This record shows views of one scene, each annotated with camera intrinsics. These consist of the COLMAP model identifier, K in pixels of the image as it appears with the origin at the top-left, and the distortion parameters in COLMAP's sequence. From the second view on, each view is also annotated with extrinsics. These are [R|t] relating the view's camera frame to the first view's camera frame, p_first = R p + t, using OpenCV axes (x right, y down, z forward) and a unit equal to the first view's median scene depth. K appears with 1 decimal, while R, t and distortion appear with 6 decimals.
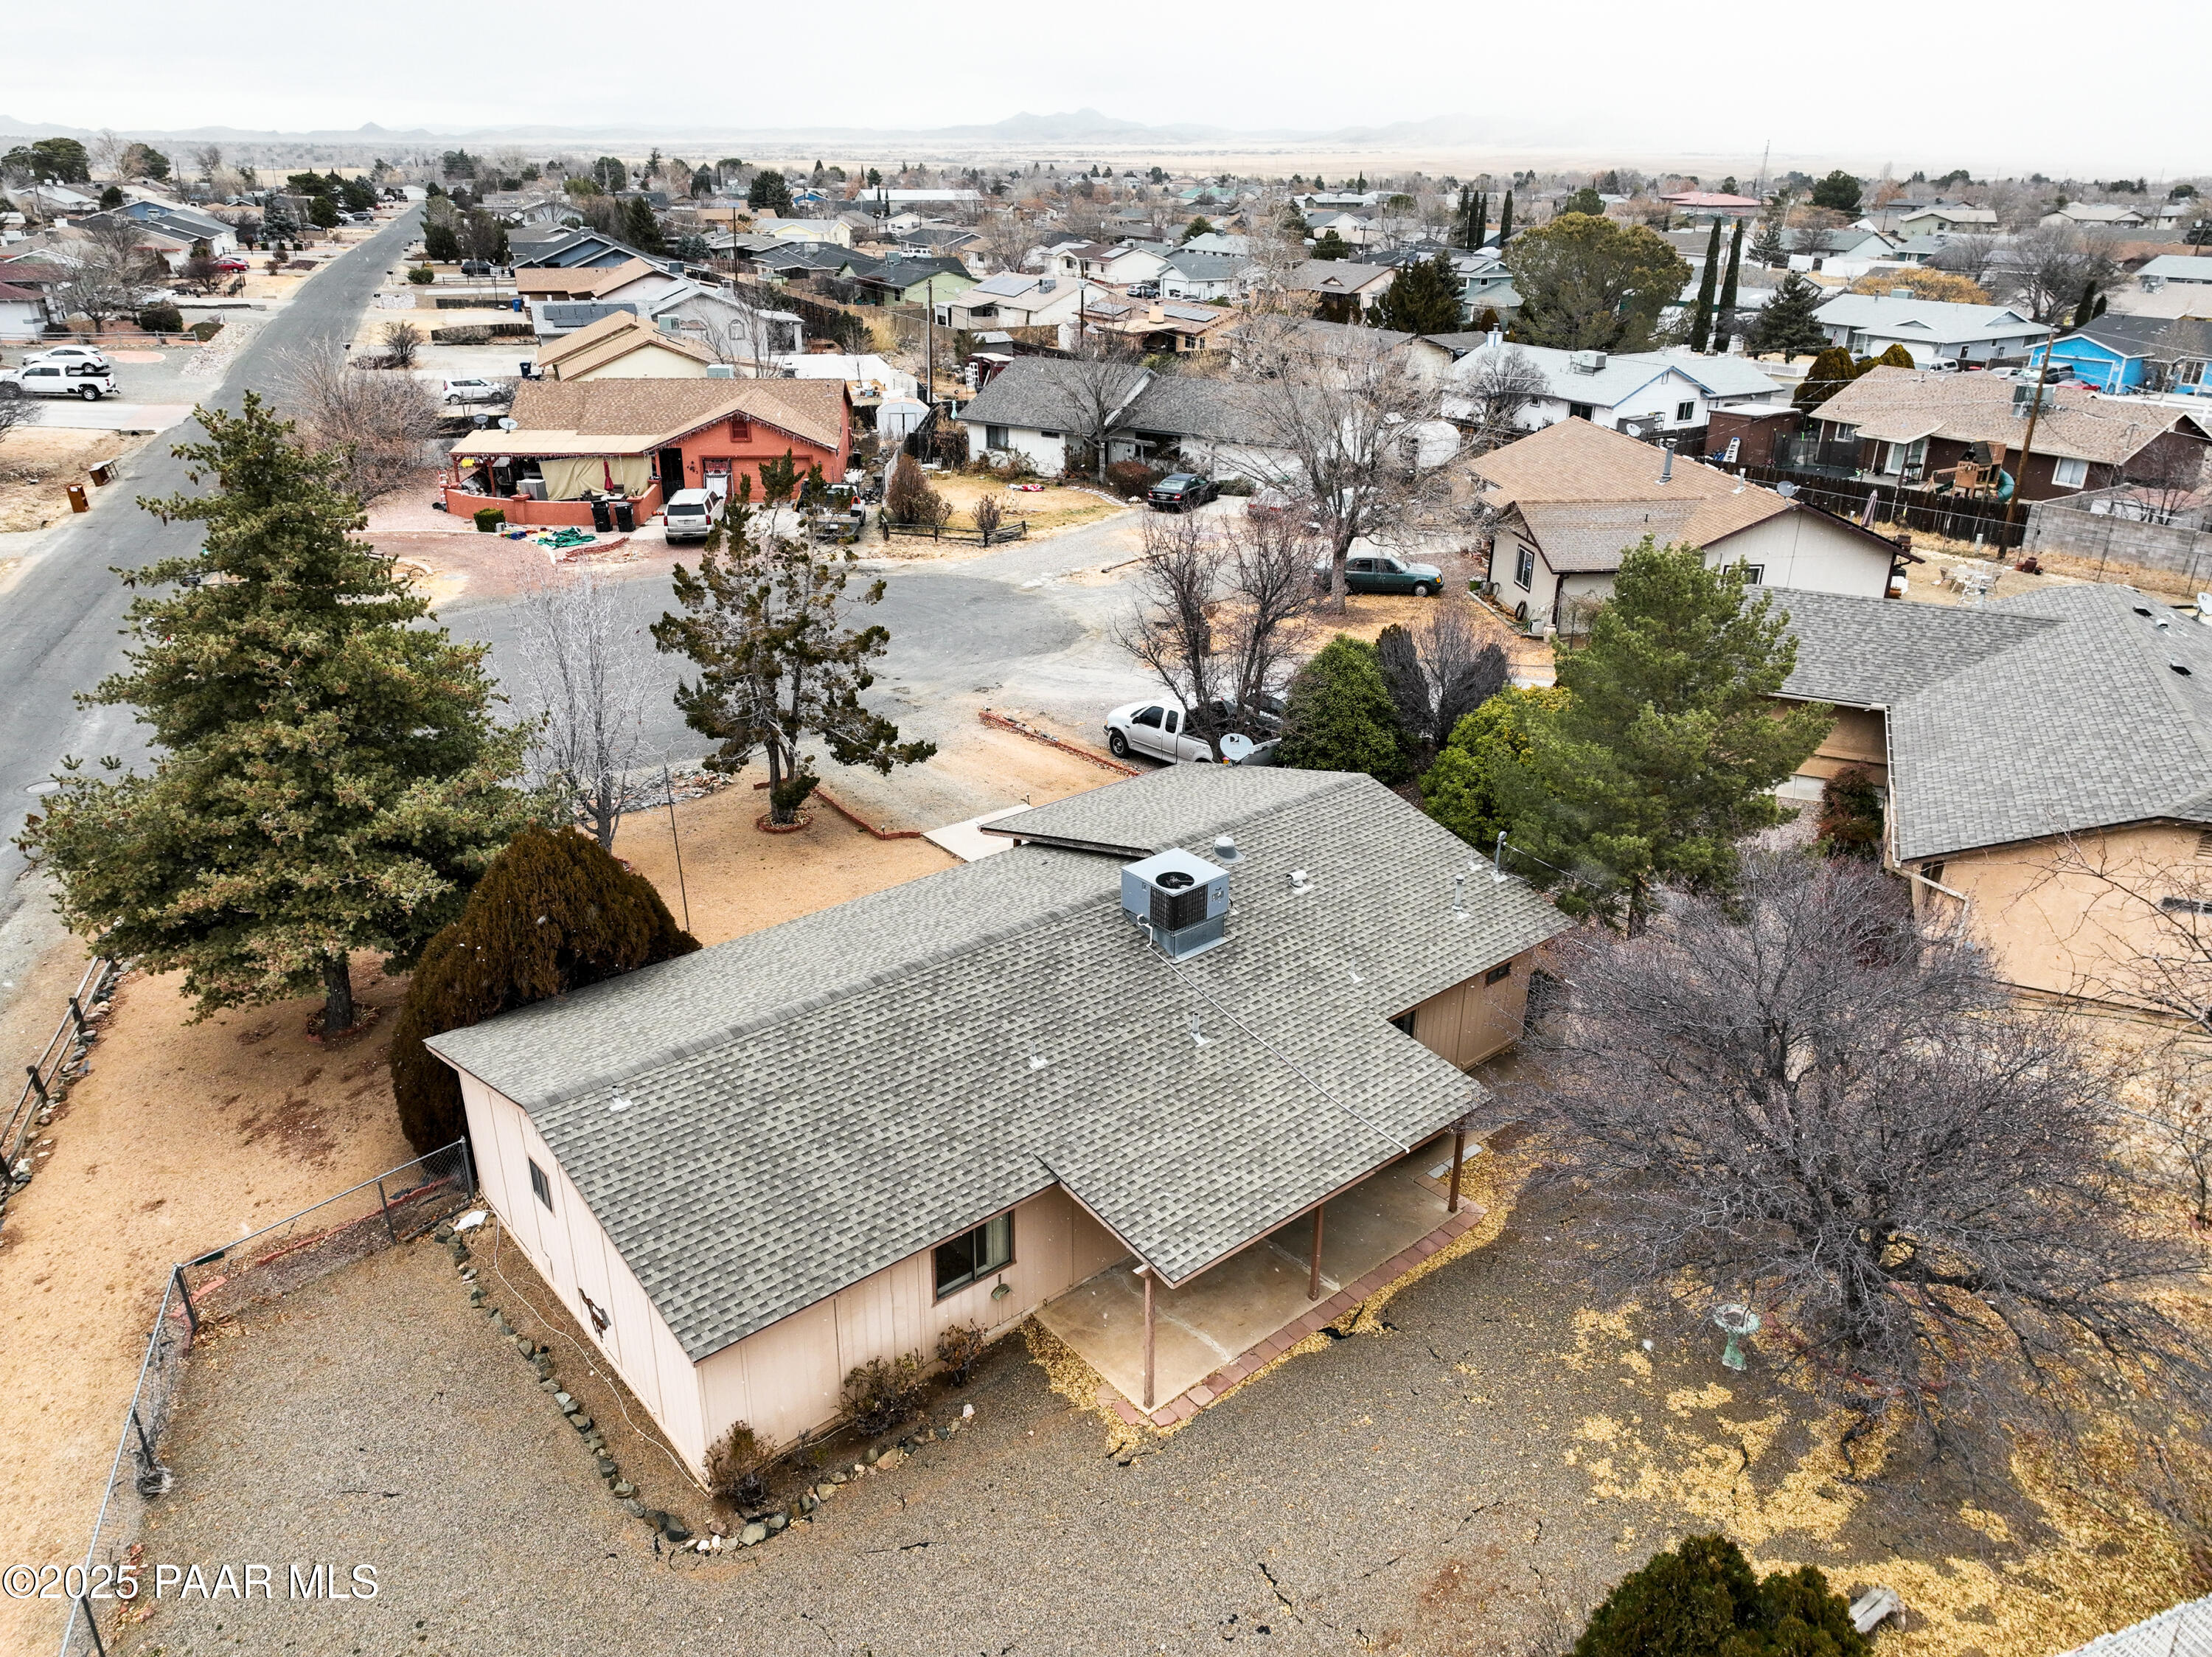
lens RADIAL K [[1558.1, 0, 1109.0], [0, 1558.1, 831.2], [0, 0, 1]] dist [0.001972, 0.011200]
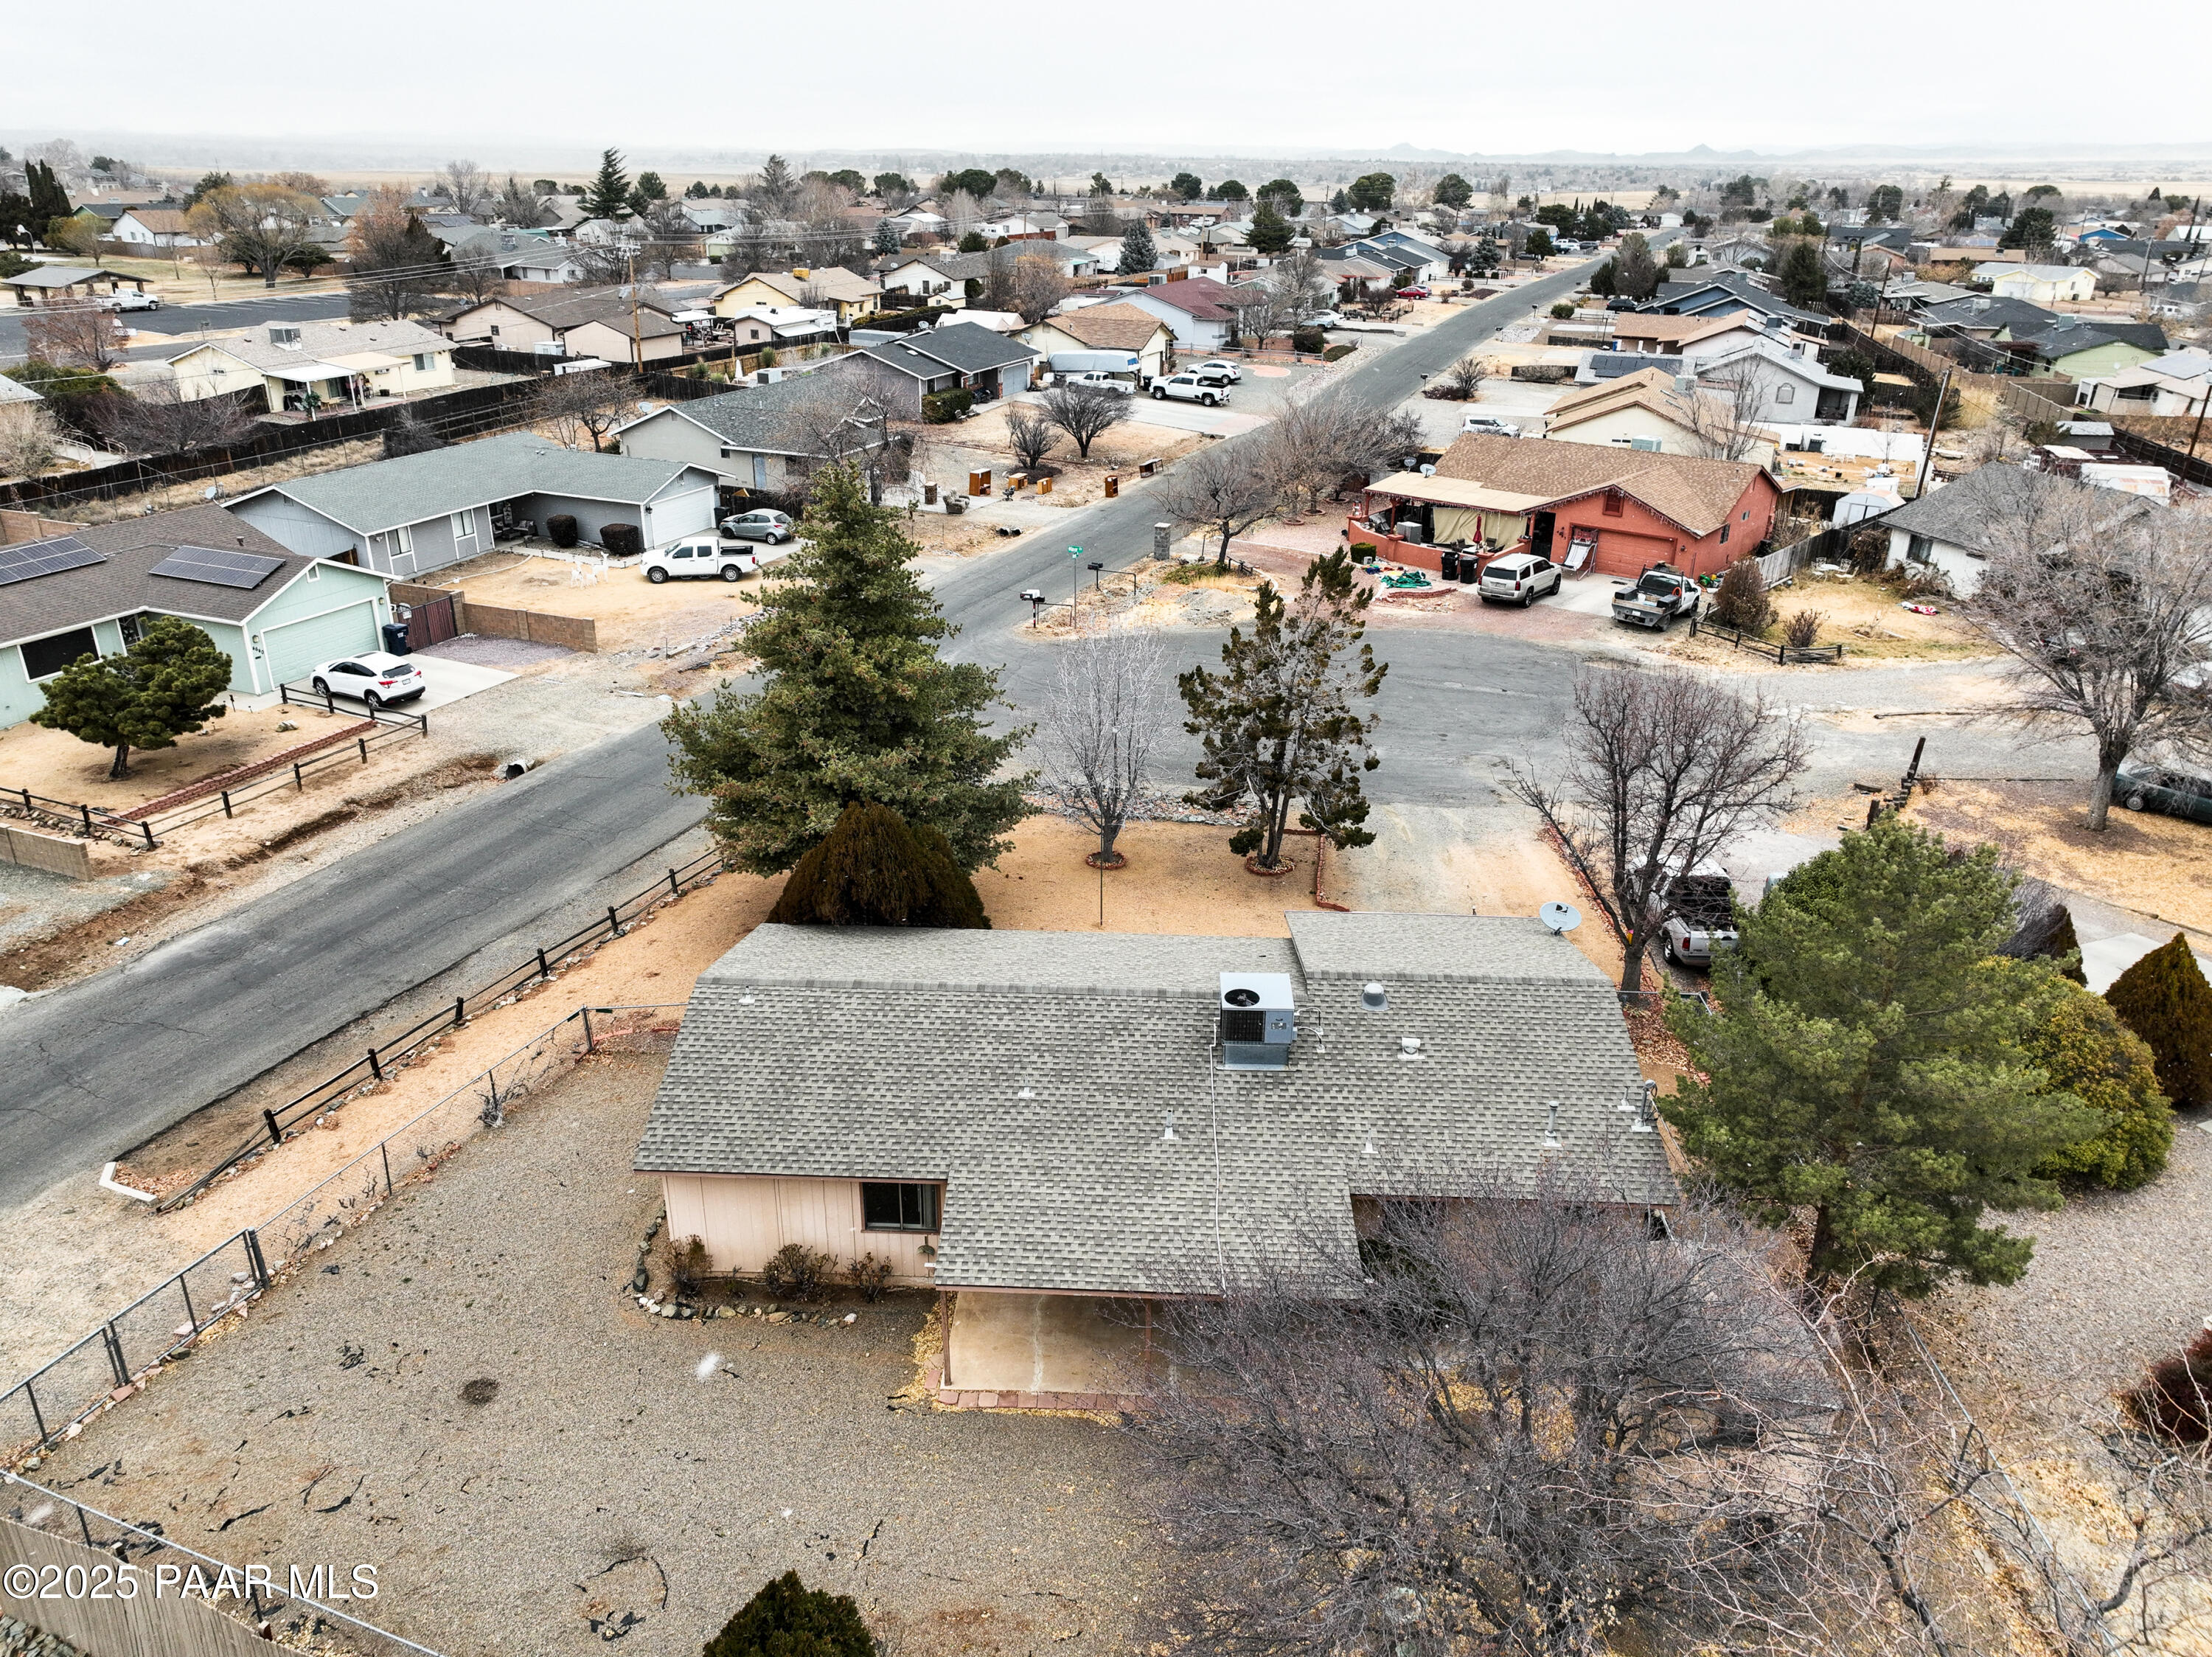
lens RADIAL K [[1558.1, 0, 1107.2], [0, 1558.1, 828.2], [0, 0, 1]] dist [0.001972, 0.011200]
pose [[0.735967, 0.267718, -0.621836, 0.281629], [-0.275514, 0.957432, 0.086120, -0.068378], [0.618421, 0.107943, 0.778398, 0.032582]]
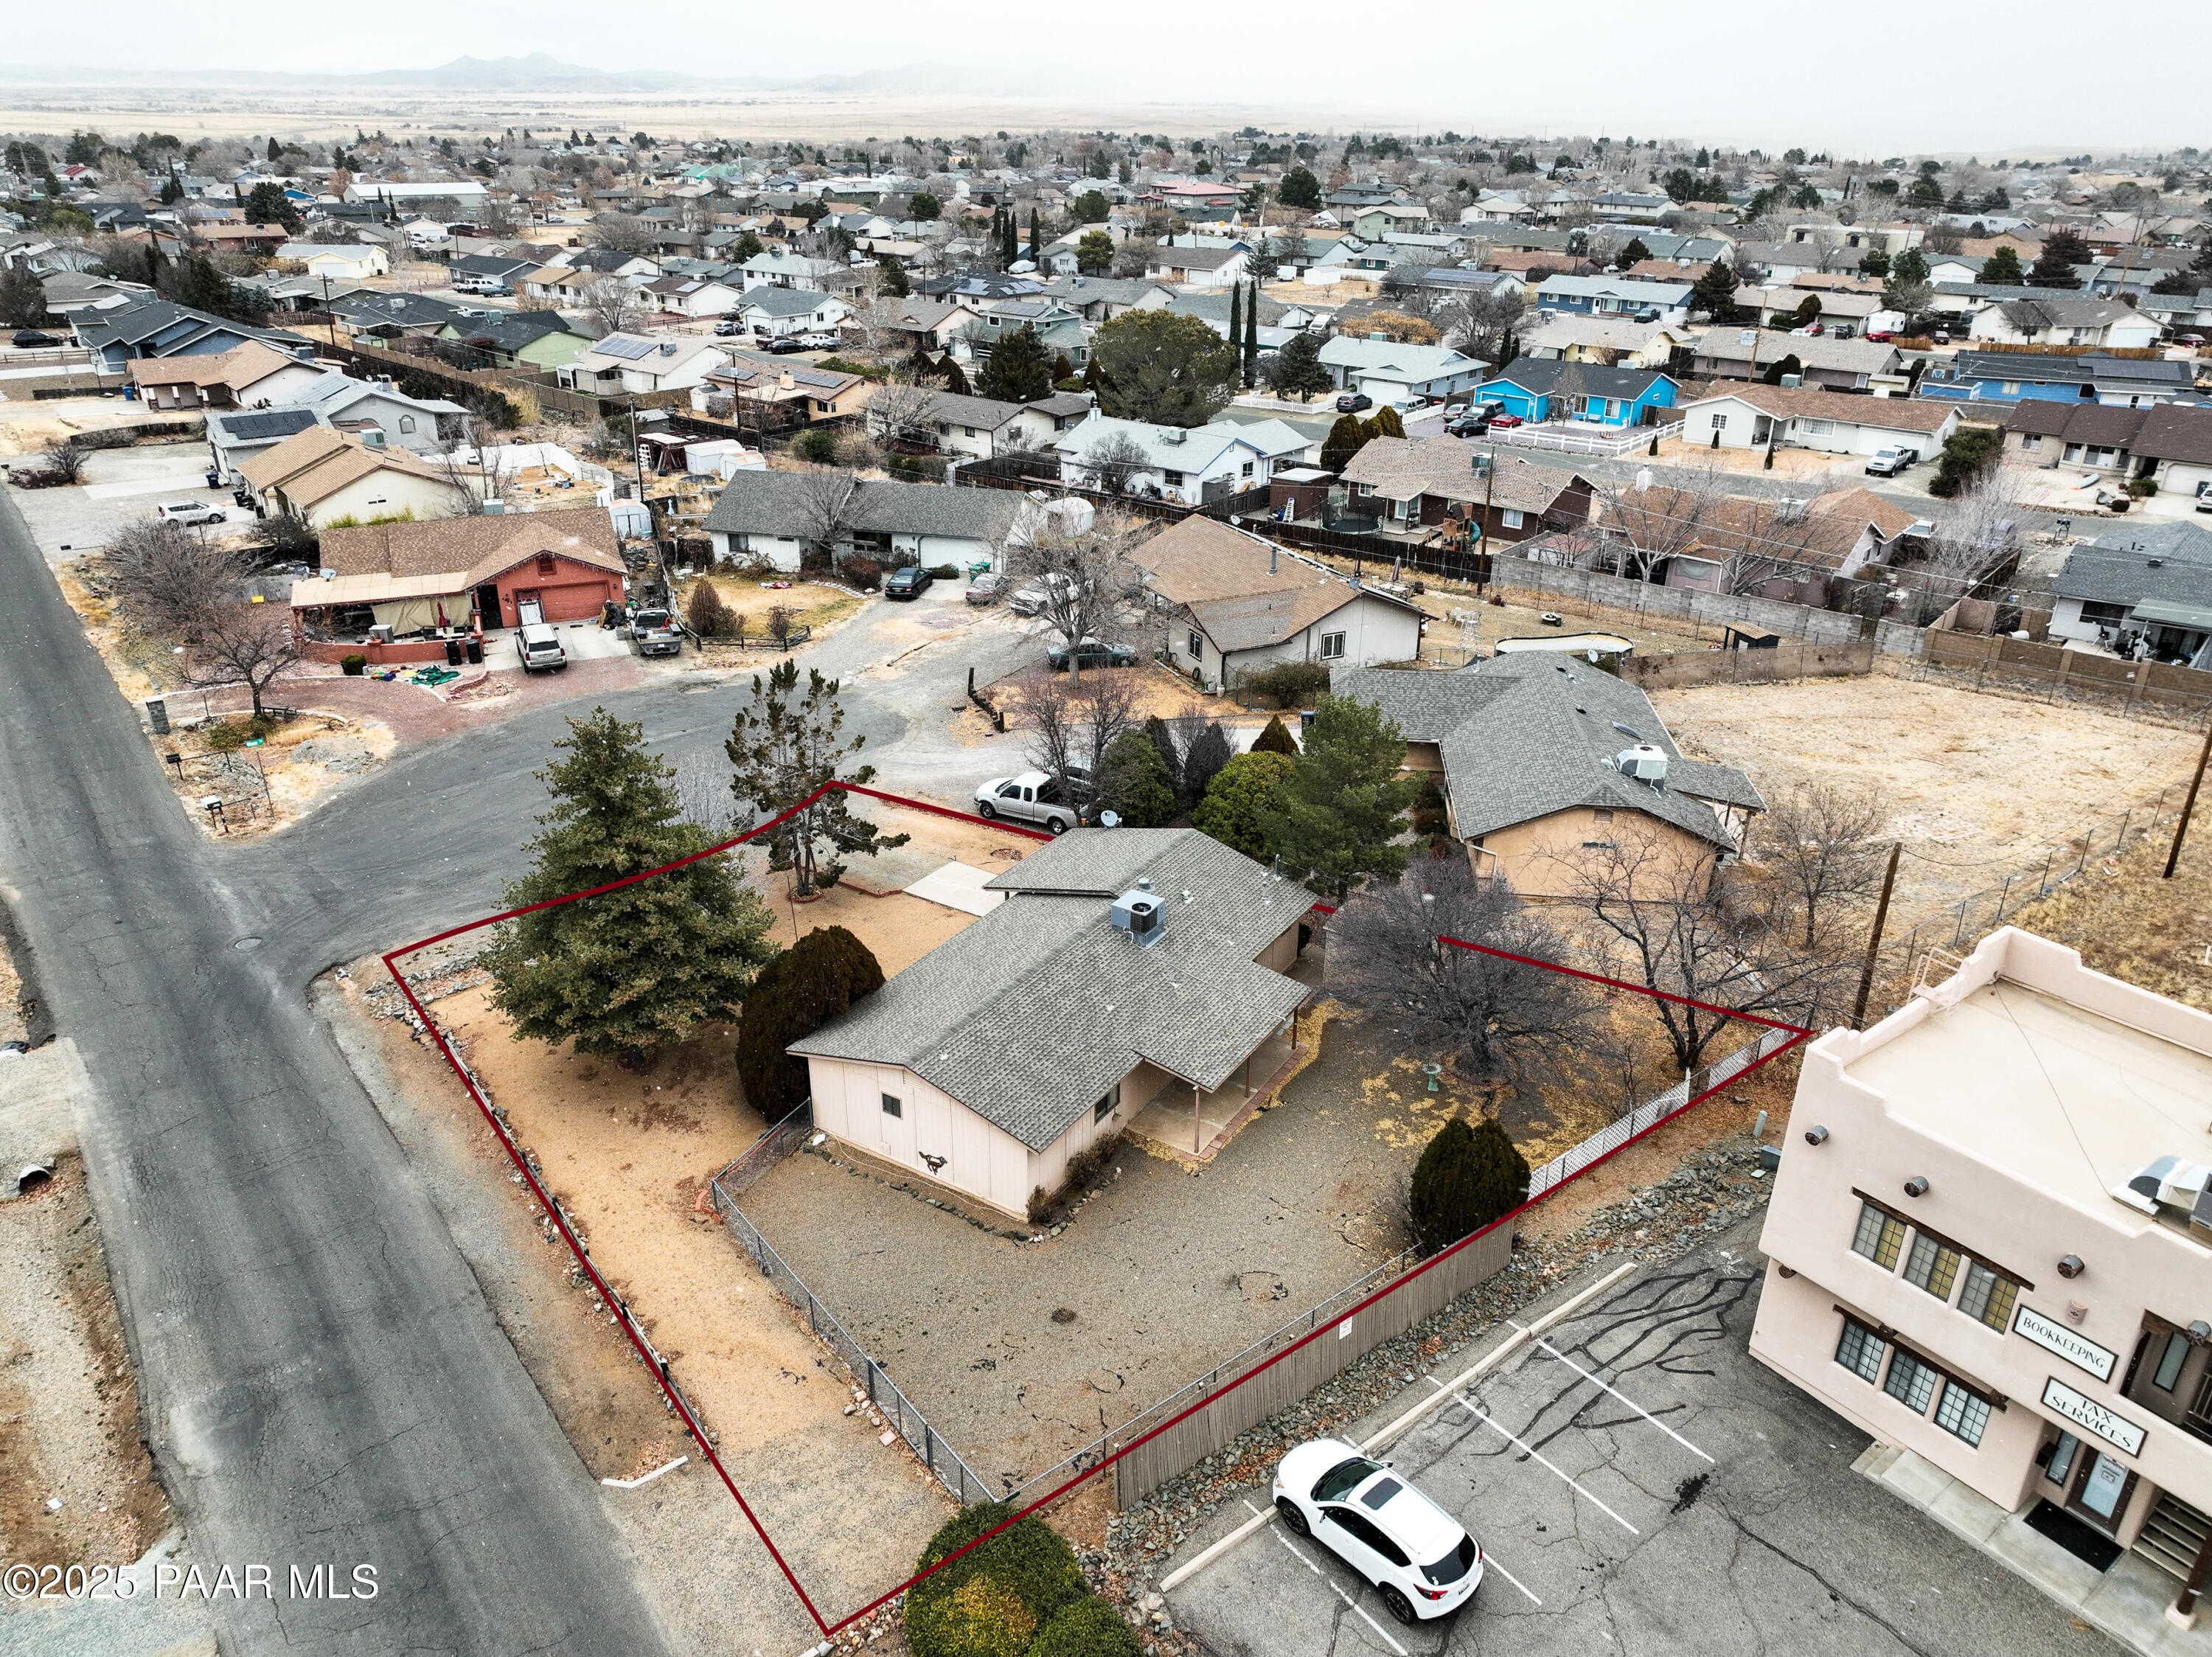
lens RADIAL K [[1558.1, 0, 1108.5], [0, 1558.1, 826.5], [0, 0, 1]] dist [0.001972, 0.011200]
pose [[0.953956, -0.128826, 0.270873, -0.232626], [0.121784, 0.991637, 0.042719, -0.071457], [-0.274111, -0.007764, 0.961667, -0.395029]]
